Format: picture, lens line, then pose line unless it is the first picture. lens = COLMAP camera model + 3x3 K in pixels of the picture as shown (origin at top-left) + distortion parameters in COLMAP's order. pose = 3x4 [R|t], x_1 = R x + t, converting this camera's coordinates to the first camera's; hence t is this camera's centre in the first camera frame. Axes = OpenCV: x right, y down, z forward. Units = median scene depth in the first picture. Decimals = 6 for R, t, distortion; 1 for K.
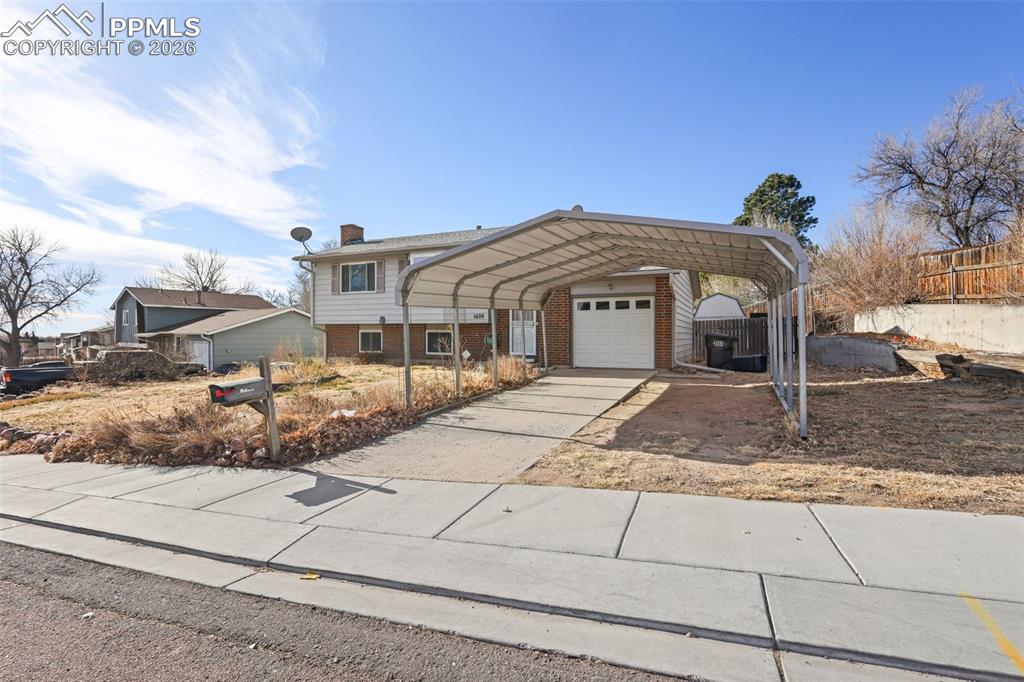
lens RADIAL K [[485.4, 0, 536.8], [0, 485.4, 338.3], [0, 0, 1]] dist [0.001231, 0.000175]
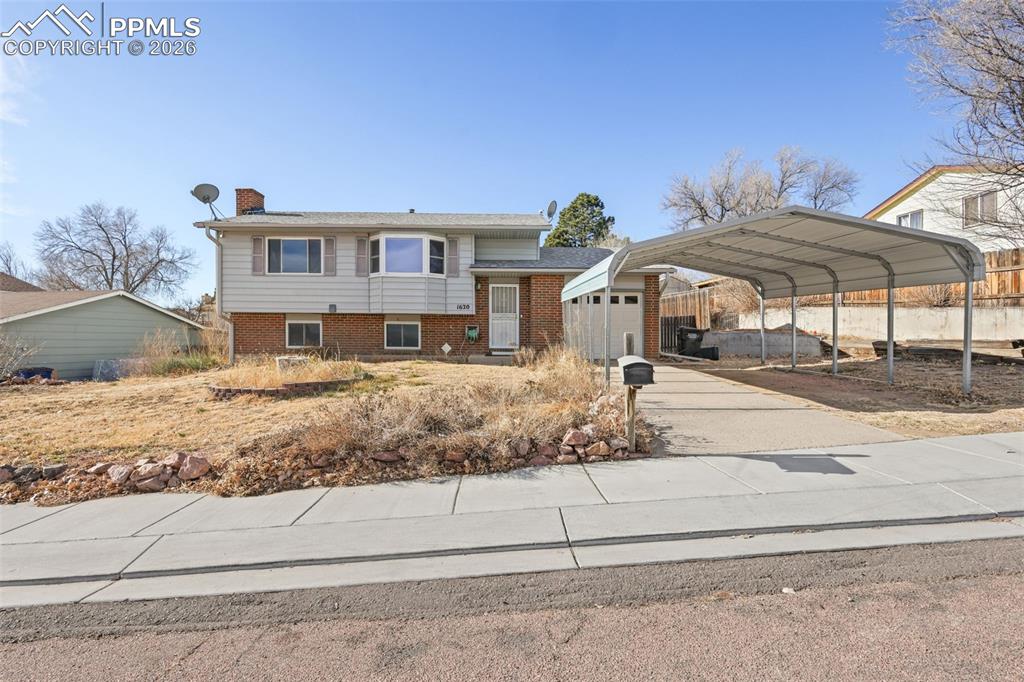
lens RADIAL K [[485.4, 0, 536.8], [0, 485.4, 338.3], [0, 0, 1]] dist [0.001231, 0.000175]
pose [[0.901726, 0.002280, 0.432302, -0.359173], [-0.000860, 0.999994, -0.003480, 0.016358], [-0.432308, 0.002766, 0.901722, 0.089665]]
